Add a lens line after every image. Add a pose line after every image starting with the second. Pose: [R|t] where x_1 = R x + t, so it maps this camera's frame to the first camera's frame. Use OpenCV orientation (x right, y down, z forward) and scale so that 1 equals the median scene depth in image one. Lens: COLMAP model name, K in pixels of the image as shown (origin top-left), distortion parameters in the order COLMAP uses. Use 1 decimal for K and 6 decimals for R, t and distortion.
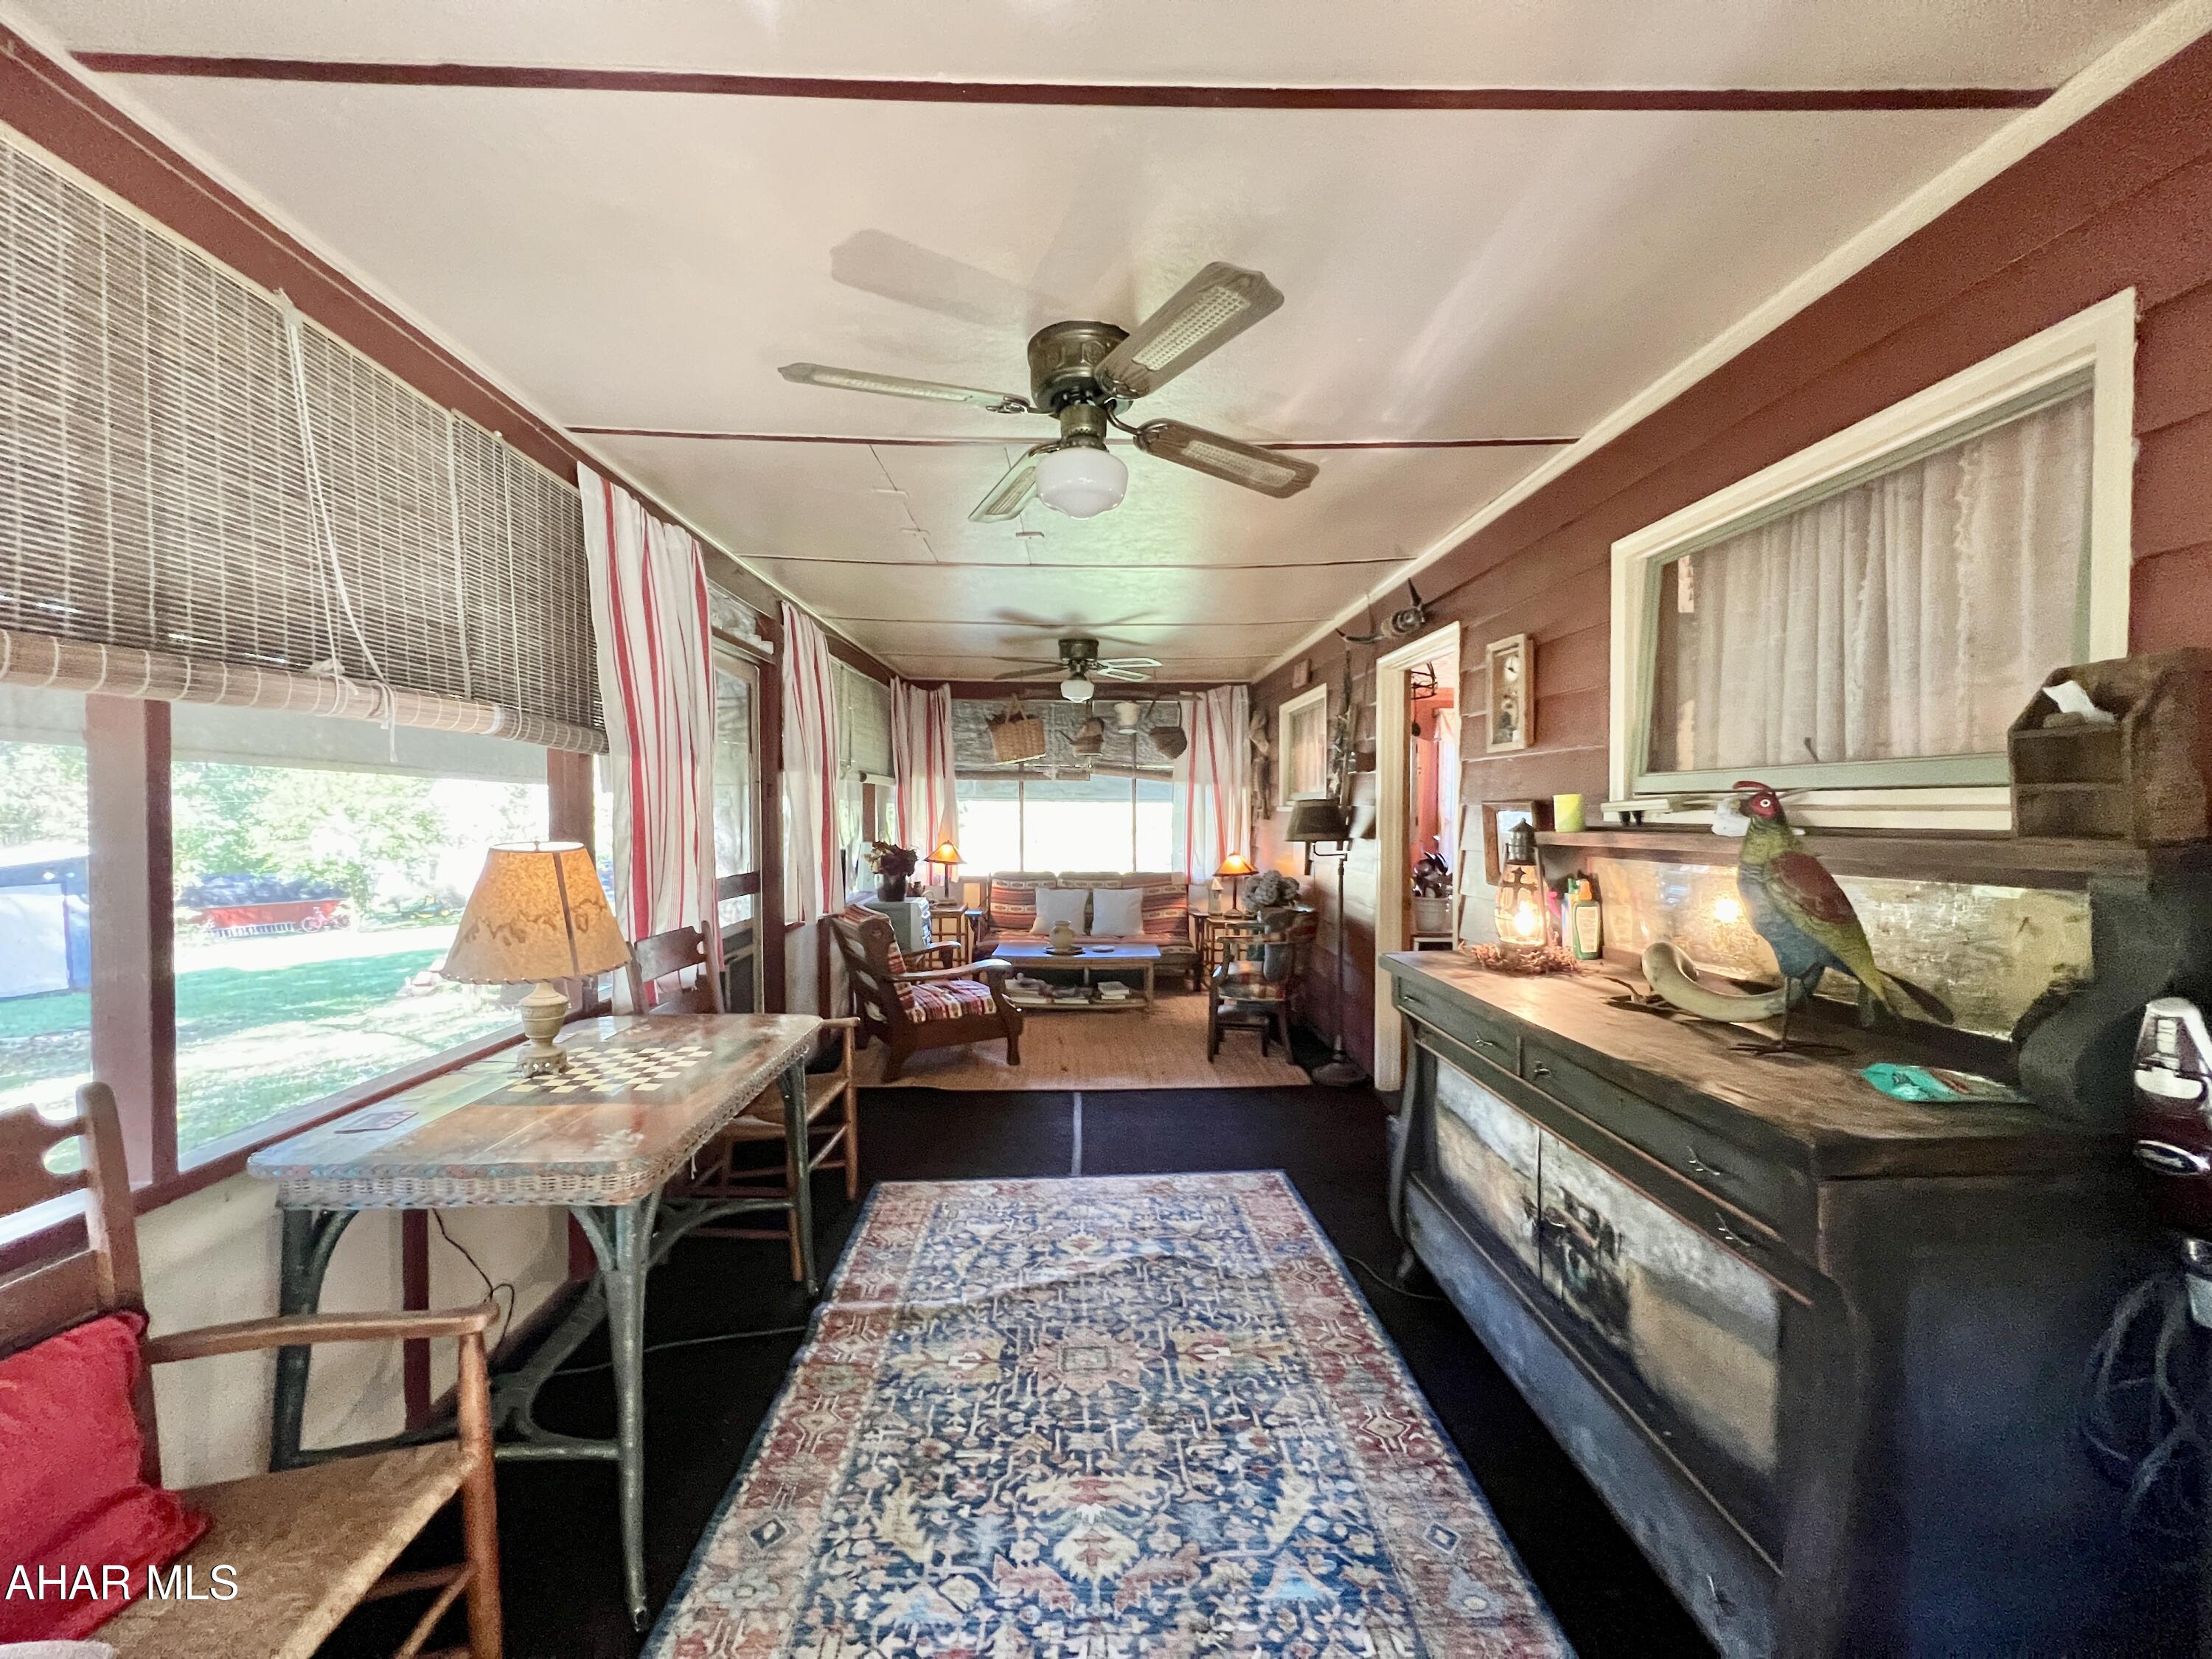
lens RADIAL K [[884.5, 0, 1098.3], [0, 884.5, 823.0], [0, 0, 1]] dist [-0.001708, 0.000371]
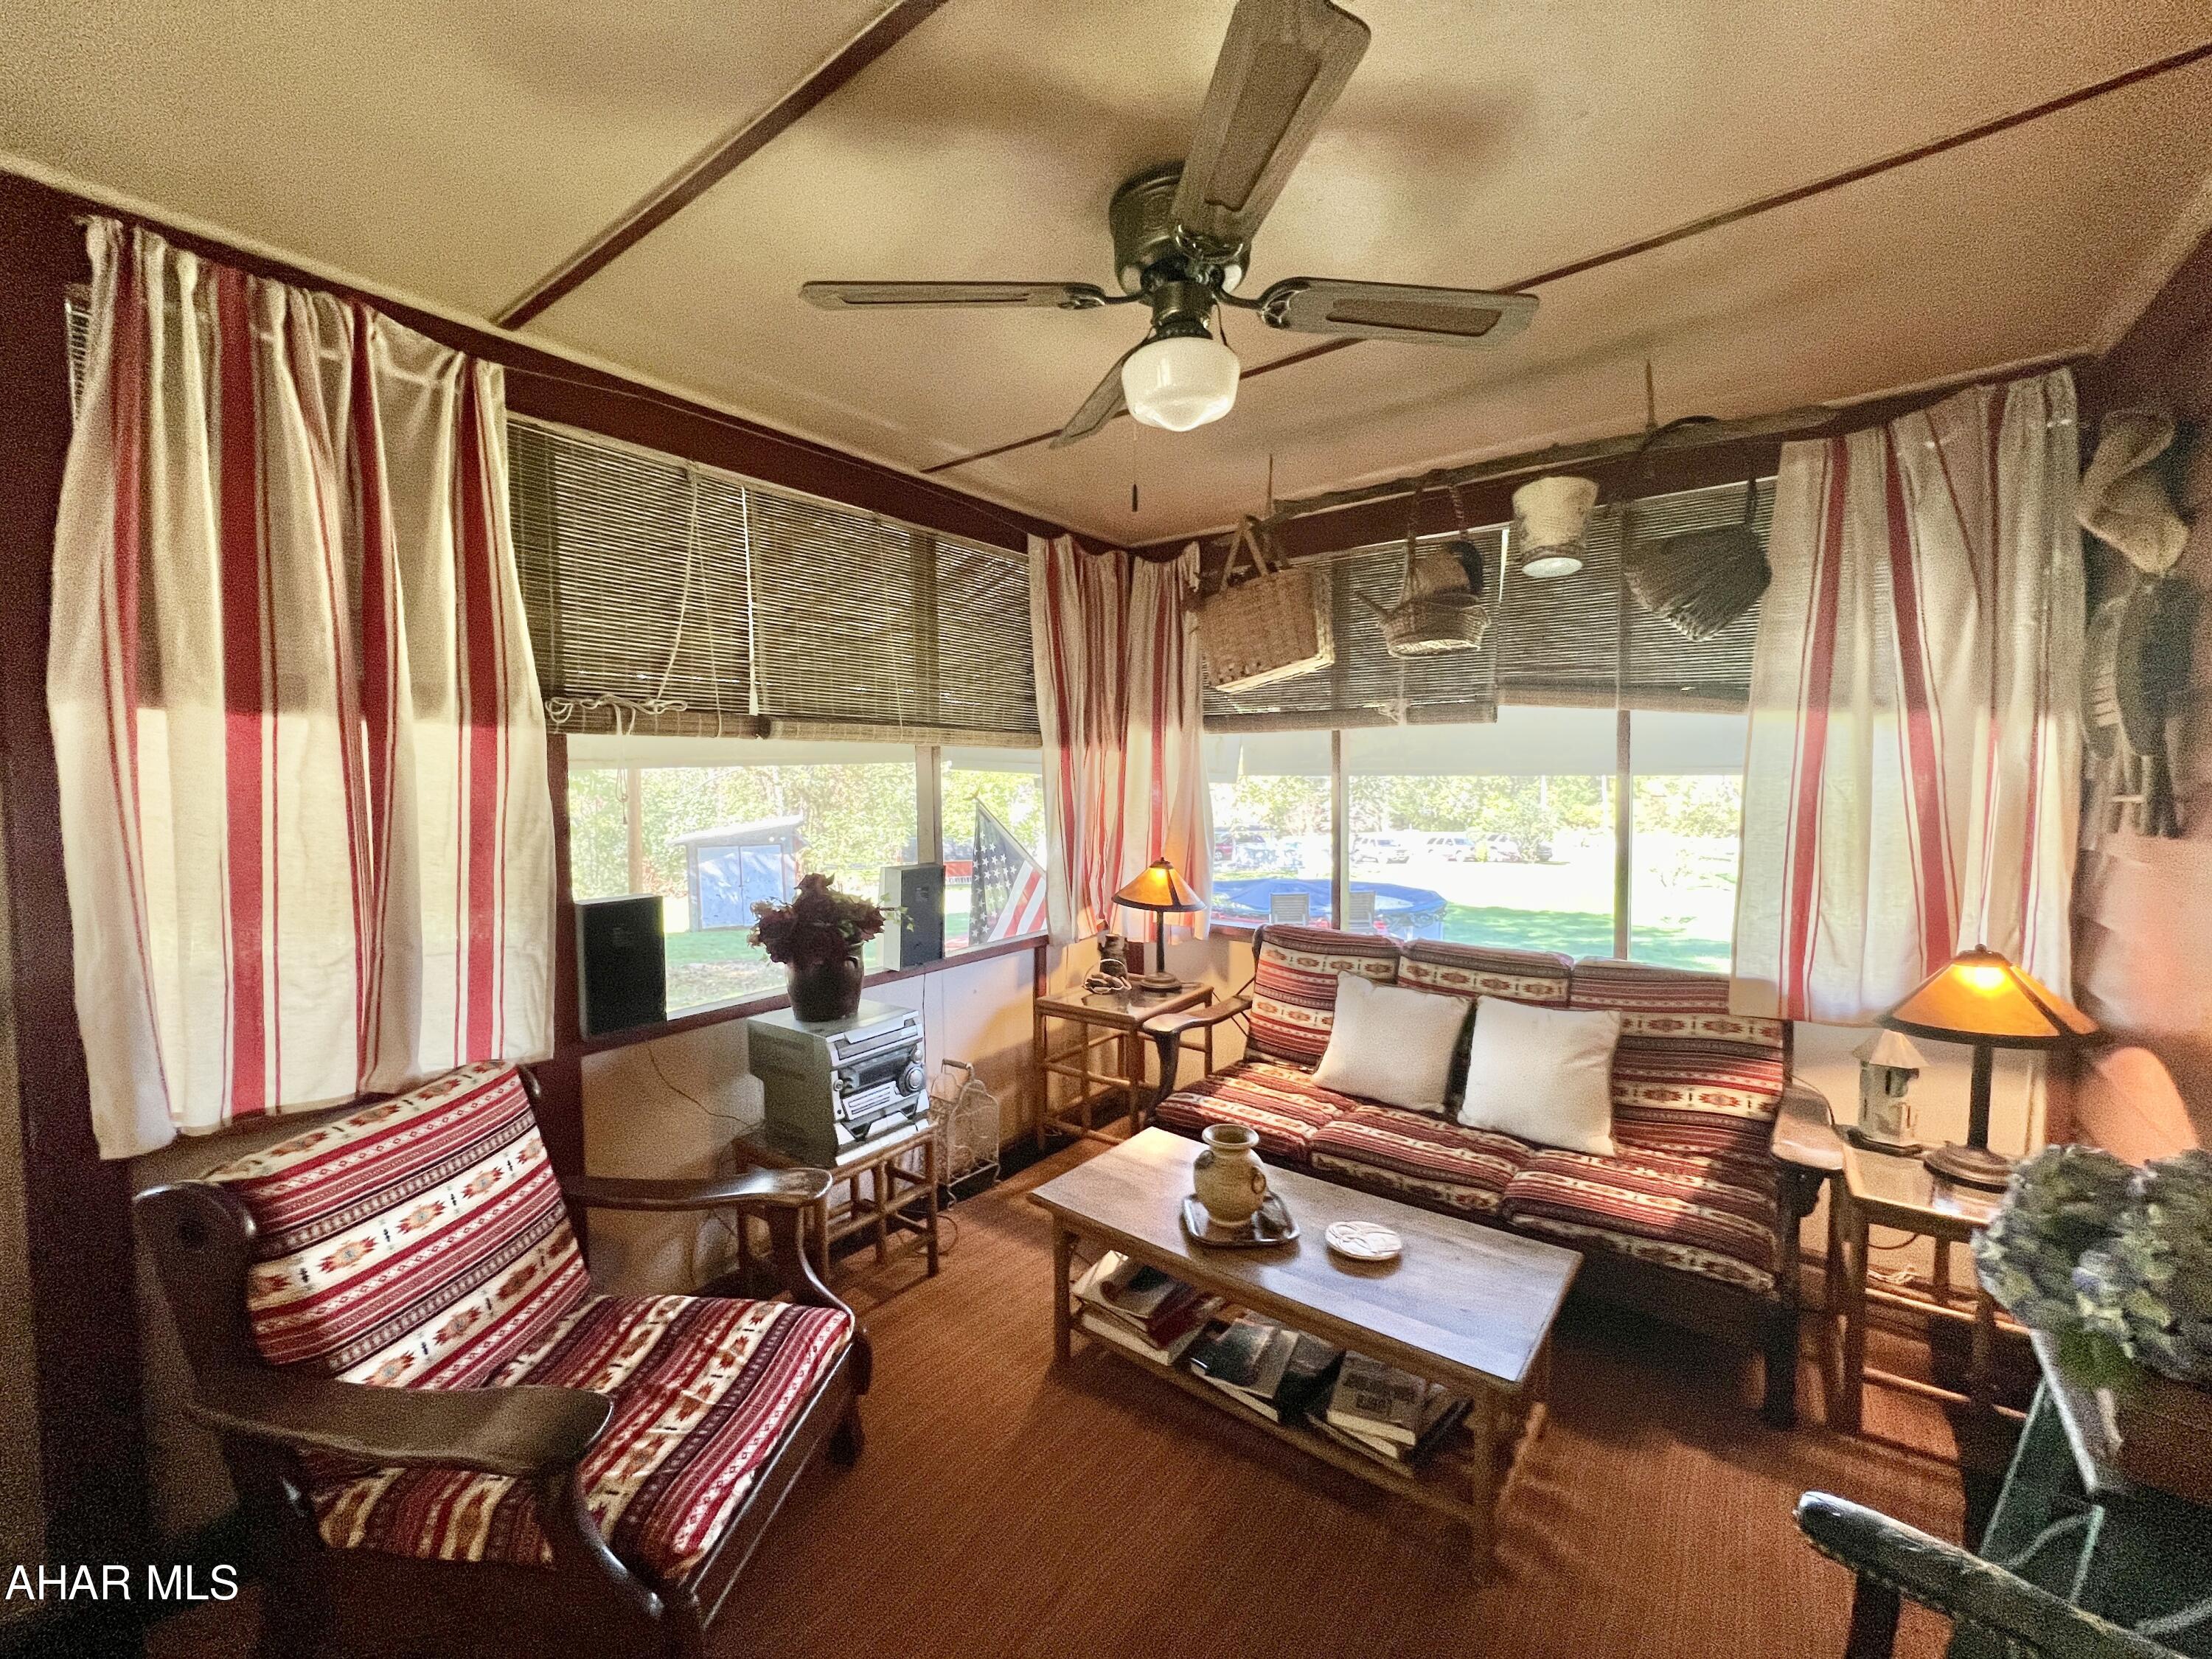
lens RADIAL K [[884.5, 0, 1098.3], [0, 884.5, 823.0], [0, 0, 1]] dist [-0.001708, 0.000371]
pose [[0.776979, 0.018536, -0.629254, 0.176483], [0.000416, 0.999551, 0.029958, -0.022598], [0.629527, -0.023538, 0.776622, 0.961431]]
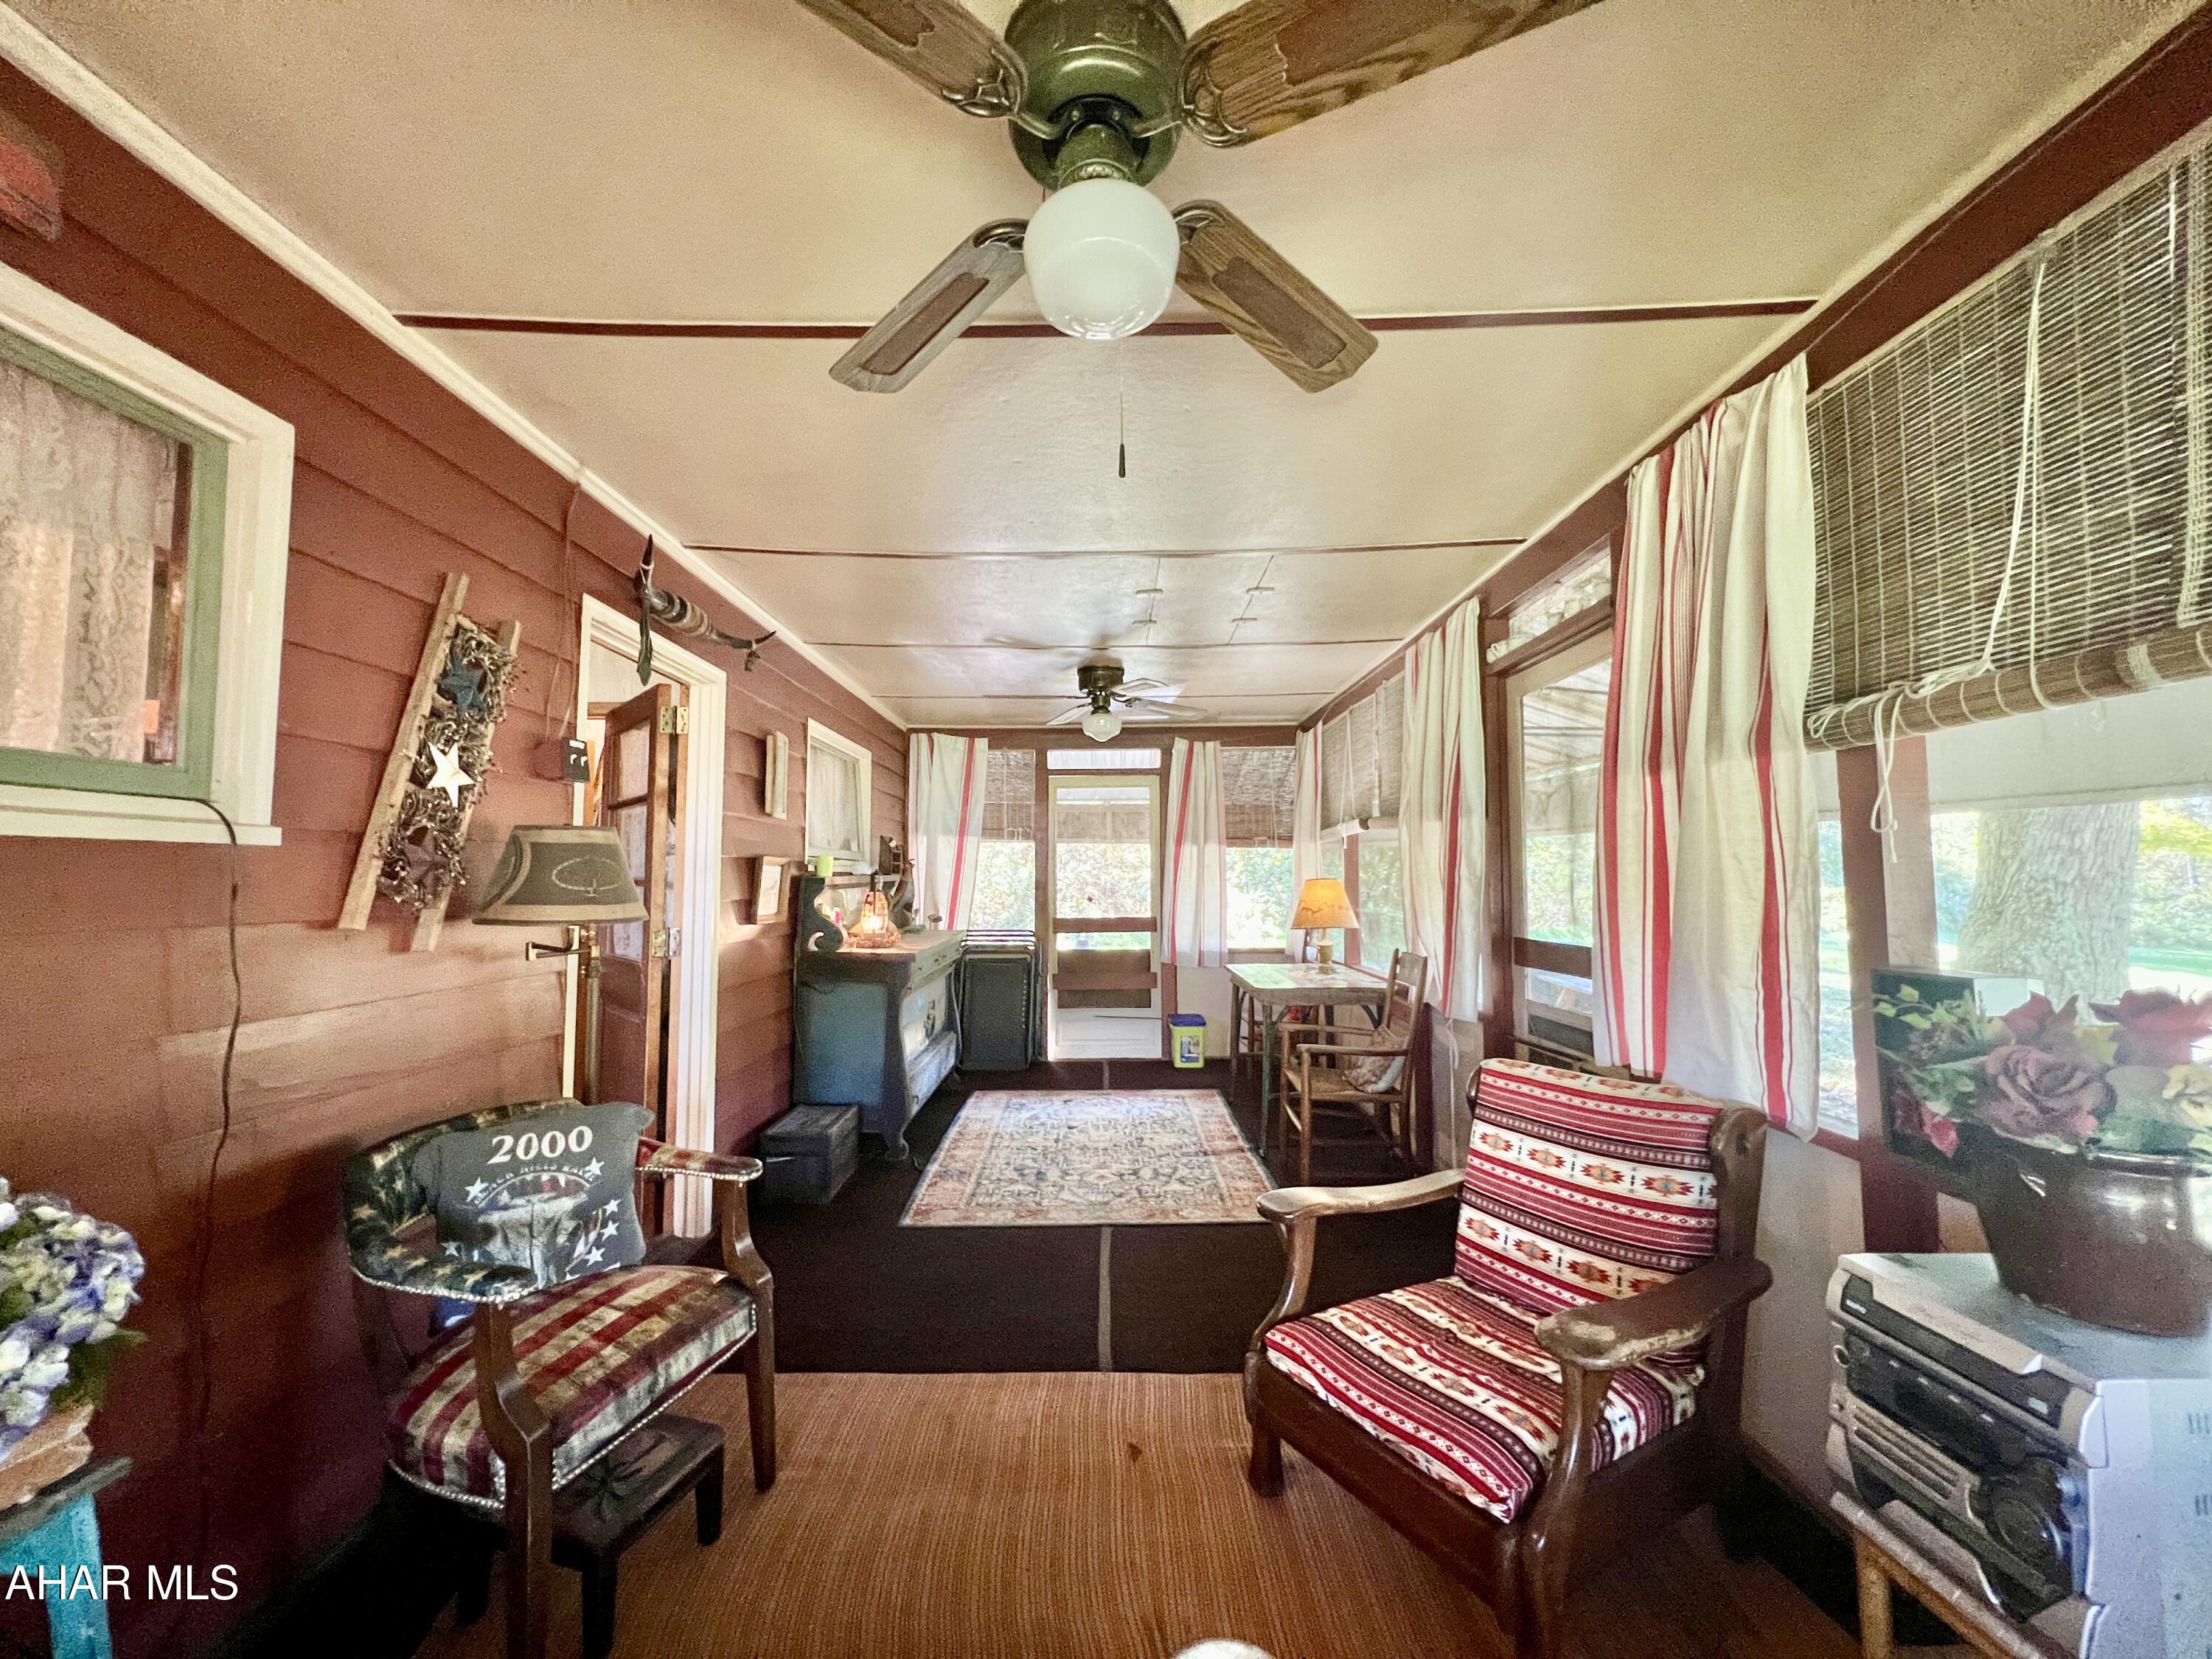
lens RADIAL K [[863.4, 0, 1106.0], [0, 863.4, 829.5], [0, 0, 1]] dist [0.000028, 0.000069]
pose [[-0.999846, -0.001843, 0.017454, -0.030373], [-0.002596, 0.999063, -0.043208, -0.004872], [-0.017358, -0.043246, -0.998914, 1.512860]]
